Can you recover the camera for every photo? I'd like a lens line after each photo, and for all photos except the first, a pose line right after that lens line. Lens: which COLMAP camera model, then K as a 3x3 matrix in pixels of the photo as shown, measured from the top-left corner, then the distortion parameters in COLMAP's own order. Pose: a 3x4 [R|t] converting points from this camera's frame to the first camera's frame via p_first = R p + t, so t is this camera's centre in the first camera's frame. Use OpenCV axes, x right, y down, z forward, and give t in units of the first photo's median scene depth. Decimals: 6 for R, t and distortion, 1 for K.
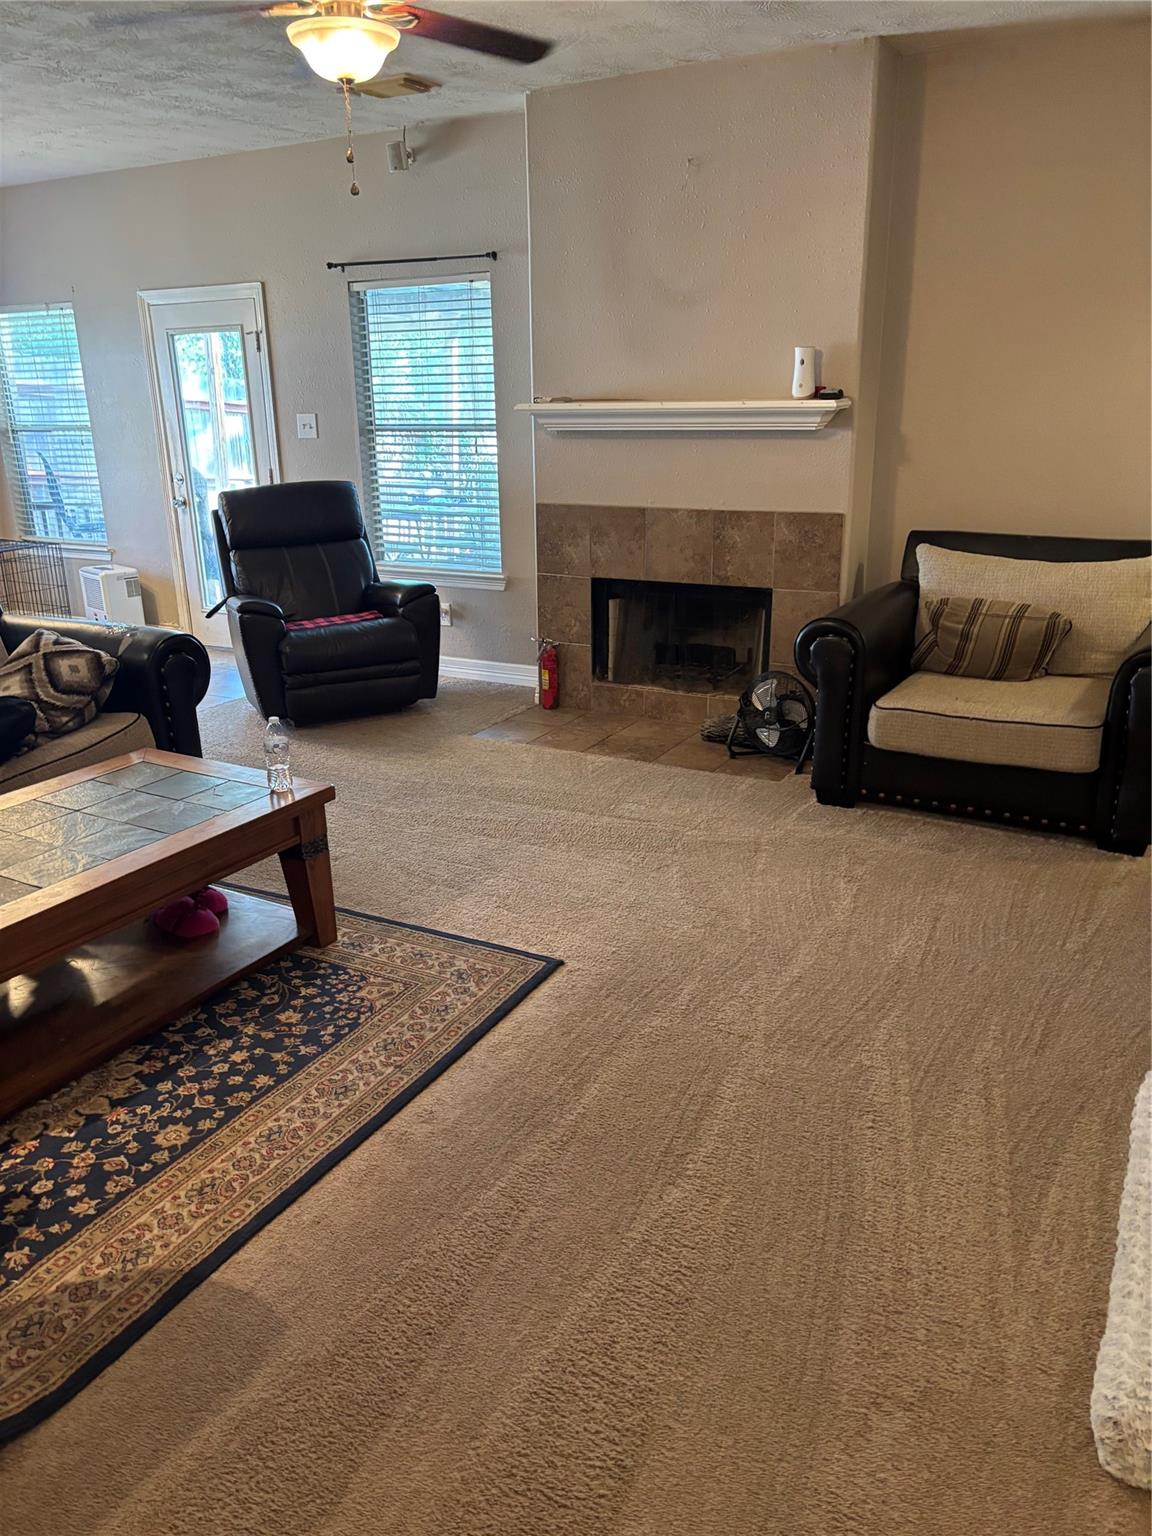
lens RADIAL K [[1152.2, 0, 578.3], [0, 1152.2, 760.4], [0, 0, 1]] dist [0.029341, -0.011975]
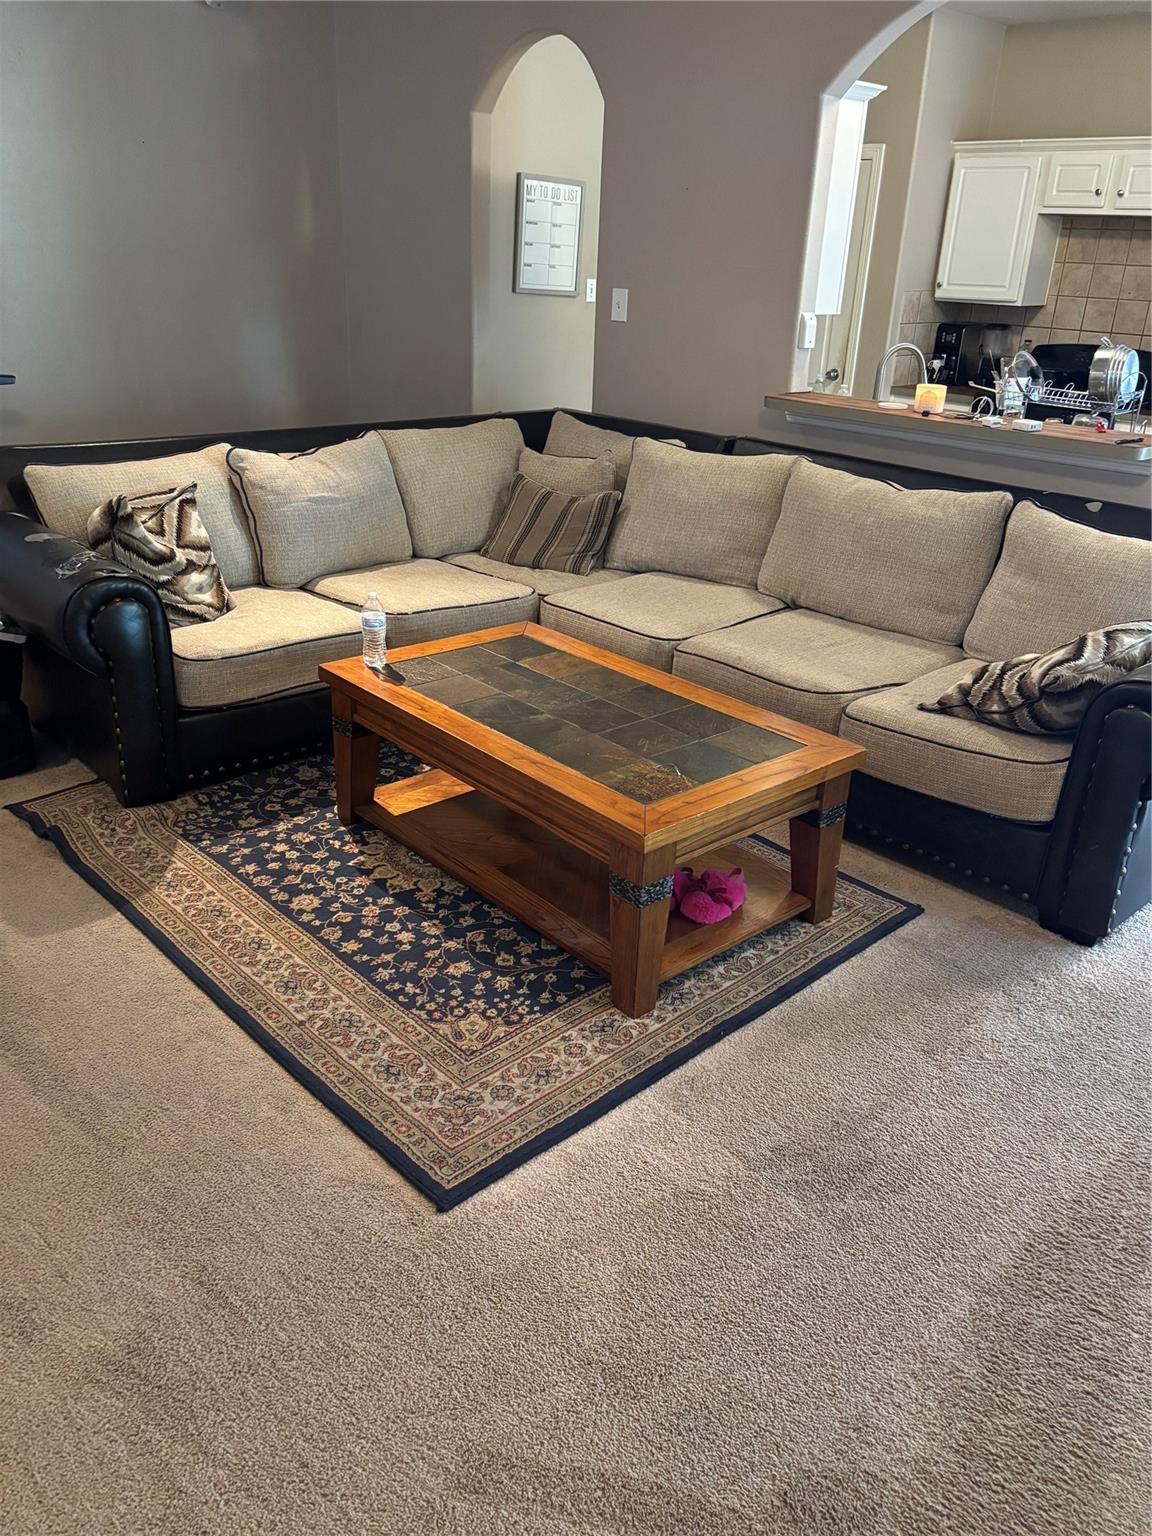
lens RADIAL K [[1152.2, 0, 584.6], [0, 1152.2, 777.6], [0, 0, 1]] dist [0.029341, -0.011975]
pose [[-0.302331, 0.410668, -0.860202, 0.489339], [-0.324768, 0.804060, 0.498009, -0.426652], [0.896171, 0.429930, -0.109721, 1.213315]]
